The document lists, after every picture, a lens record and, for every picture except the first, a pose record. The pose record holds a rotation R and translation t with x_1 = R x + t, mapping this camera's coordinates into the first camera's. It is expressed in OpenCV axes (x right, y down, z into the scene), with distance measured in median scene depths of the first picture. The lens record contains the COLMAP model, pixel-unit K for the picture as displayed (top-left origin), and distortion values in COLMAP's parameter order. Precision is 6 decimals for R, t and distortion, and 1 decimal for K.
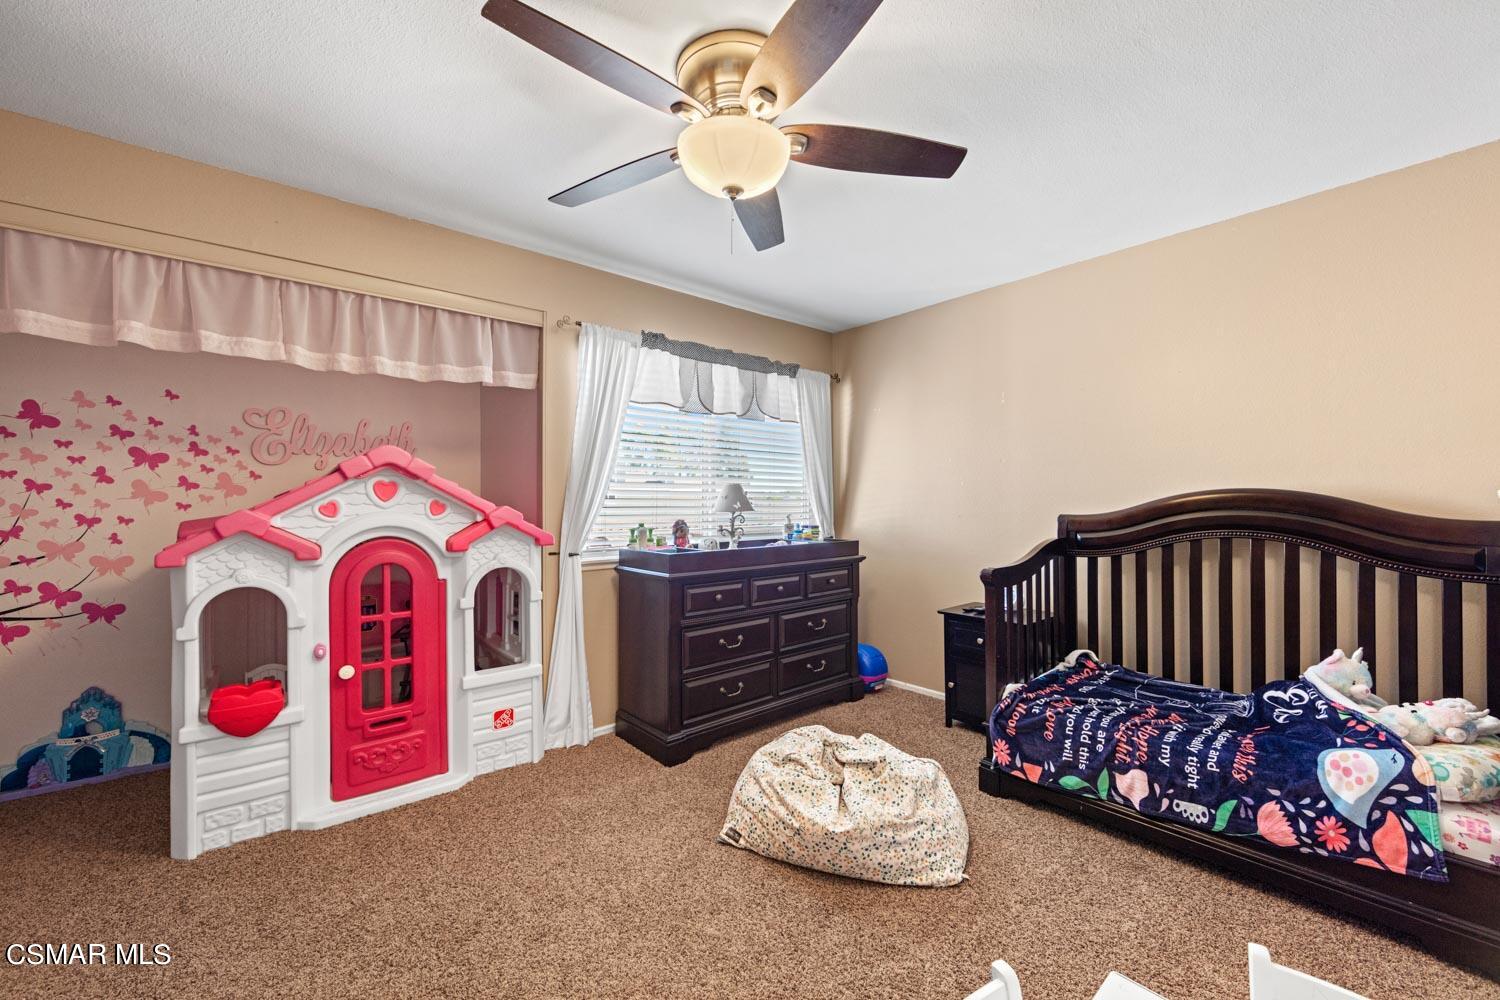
lens RADIAL K [[593.7, 0, 748.8], [0, 593.7, 496.0], [0, 0, 1]] dist [-0.002741, -0.000407]
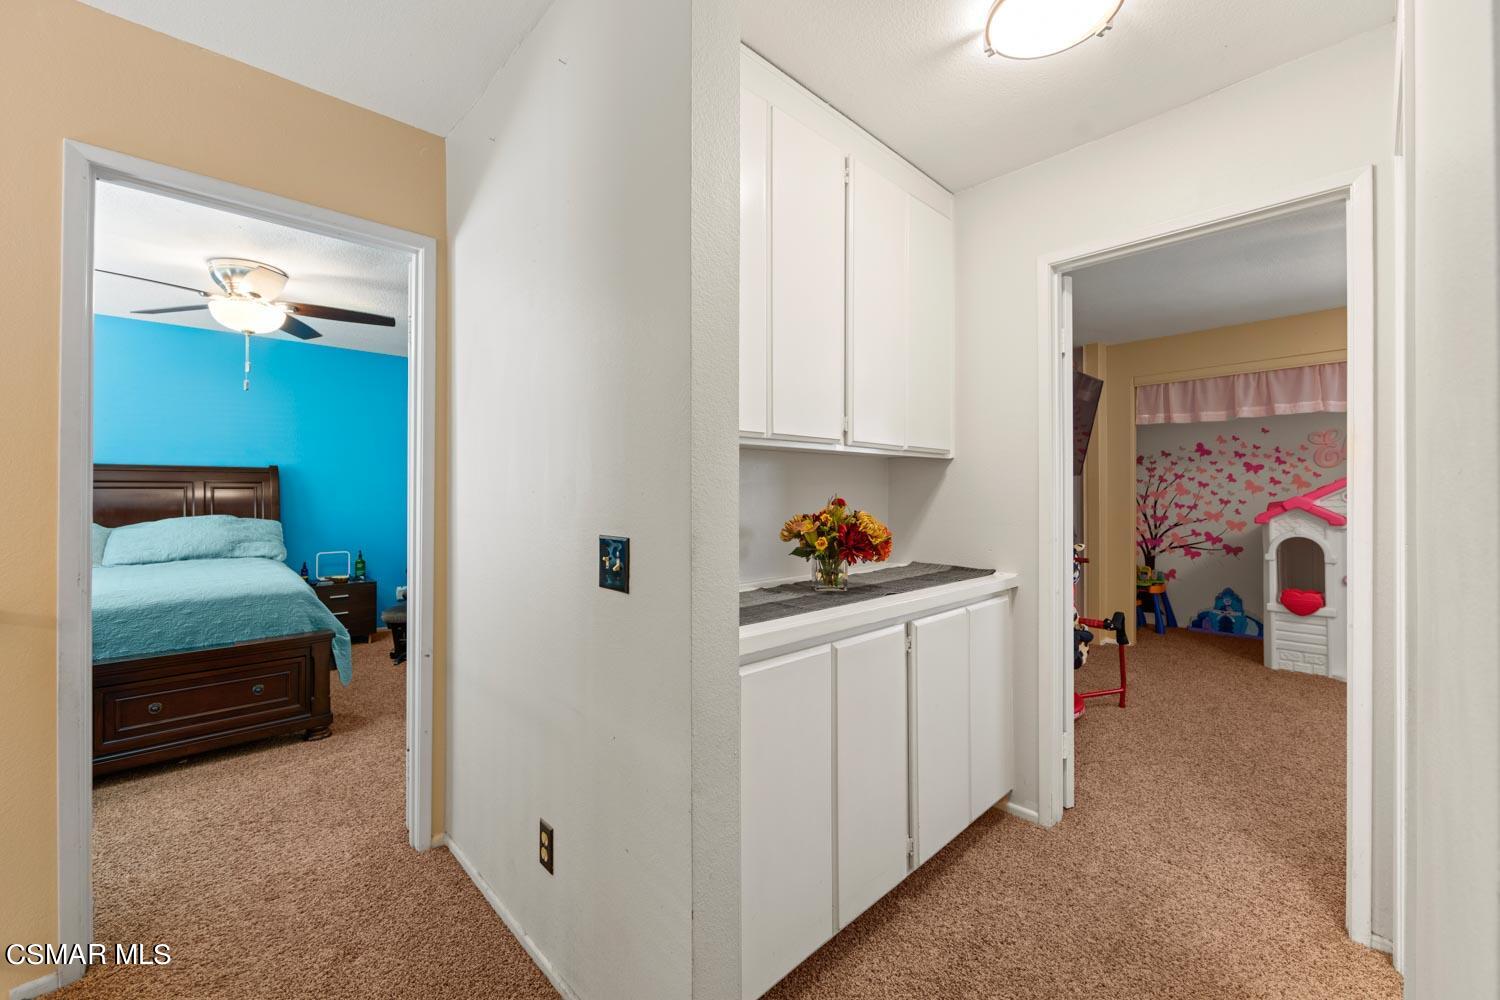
lens RADIAL K [[593.7, 0, 746.8], [0, 593.7, 491.1], [0, 0, 1]] dist [-0.002741, -0.000407]
pose [[0.061304, -0.003970, -0.998111, 0.743882], [0.014279, 0.999893, -0.003100, -0.009667], [0.998017, -0.014062, 0.061354, -0.701090]]
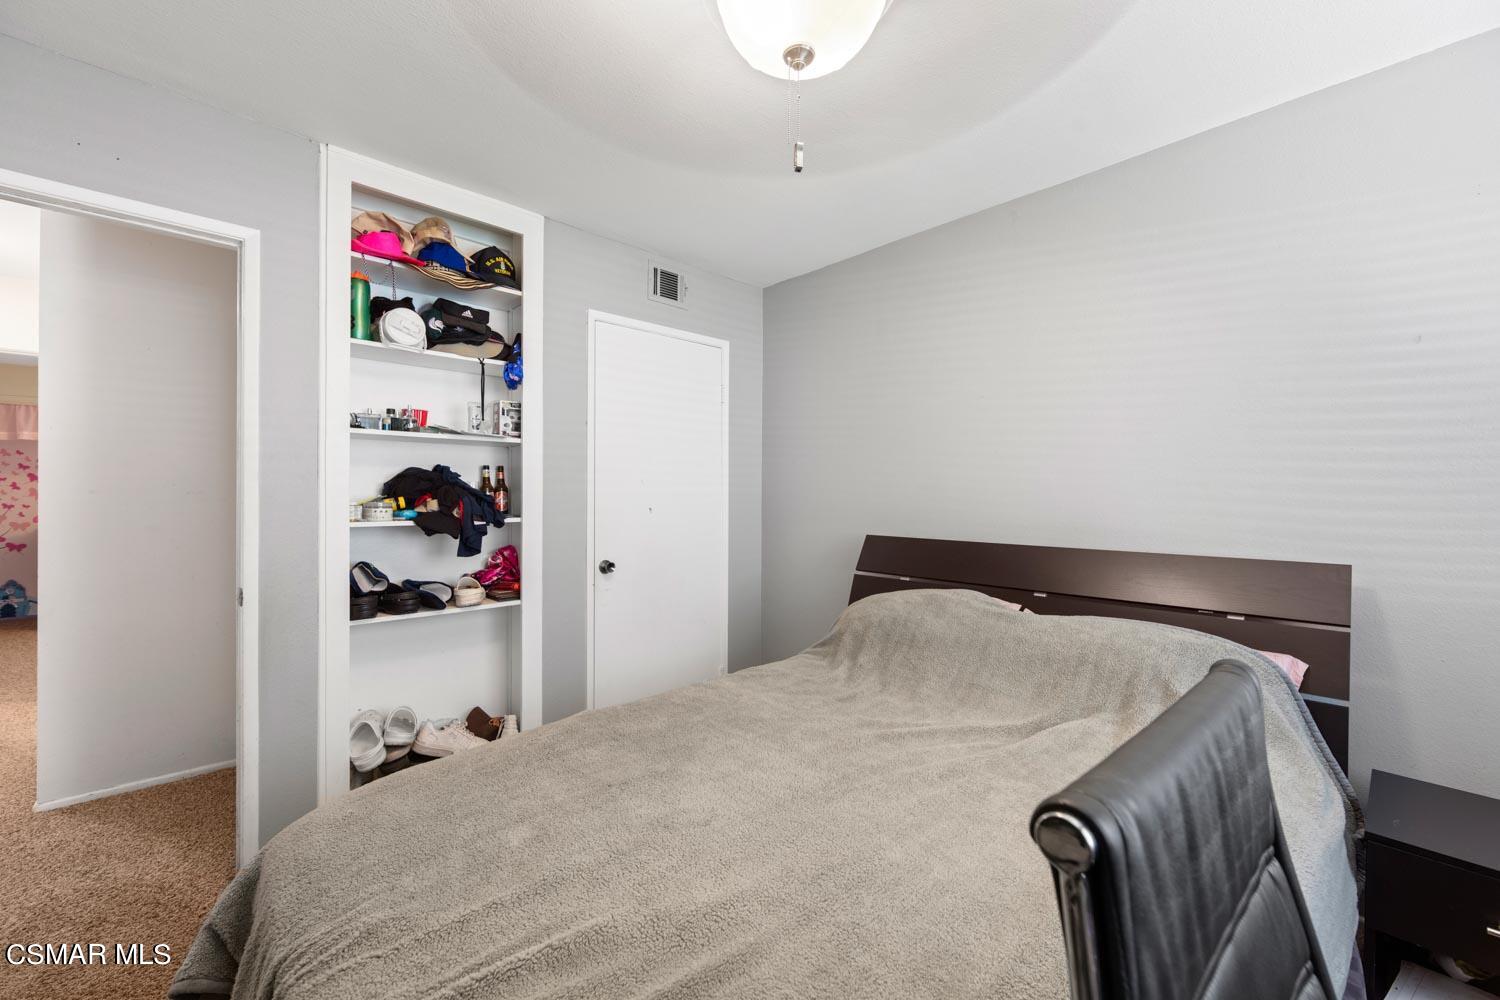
lens RADIAL K [[593.7, 0, 751.4], [0, 593.7, 498.6], [0, 0, 1]] dist [-0.002741, -0.000407]
pose [[0.998423, 0.004007, 0.056003, 1.630728], [-0.004805, 0.999889, 0.014131, -0.033983], [-0.055940, -0.014377, 0.998331, -1.445877]]
